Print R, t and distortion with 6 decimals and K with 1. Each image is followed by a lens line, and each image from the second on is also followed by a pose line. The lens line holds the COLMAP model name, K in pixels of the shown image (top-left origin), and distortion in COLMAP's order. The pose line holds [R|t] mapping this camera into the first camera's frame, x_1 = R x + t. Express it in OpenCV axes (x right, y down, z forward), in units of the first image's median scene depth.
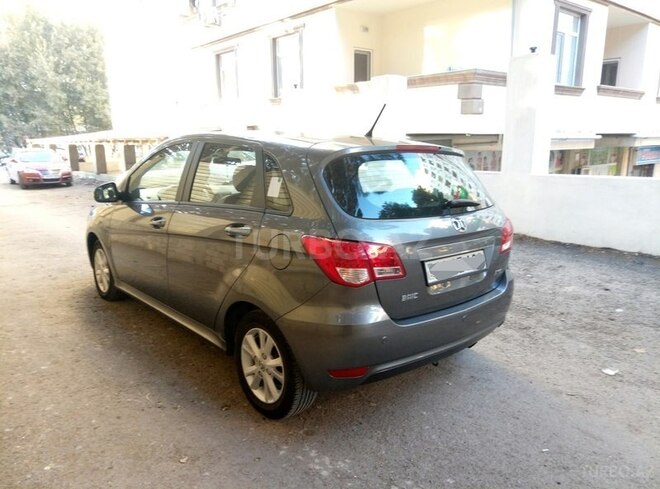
lens RADIAL K [[484.7, 0, 332.1], [0, 484.7, 245.6], [0, 0, 1]] dist [0.017364, -0.006589]
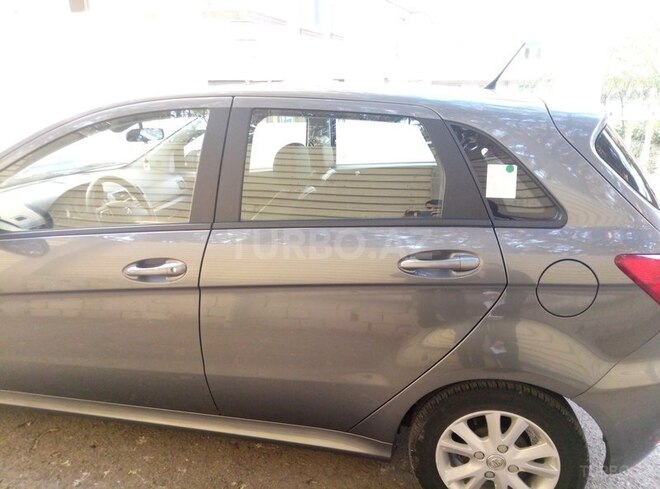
lens RADIAL K [[484.7, 0, 332.1], [0, 484.7, 245.6], [0, 0, 1]] dist [0.017364, -0.006589]
pose [[0.832059, -0.192546, 0.520195, -0.606321], [0.148316, 0.980901, 0.125840, -0.145741], [-0.534490, -0.027553, 0.844725, 0.589528]]
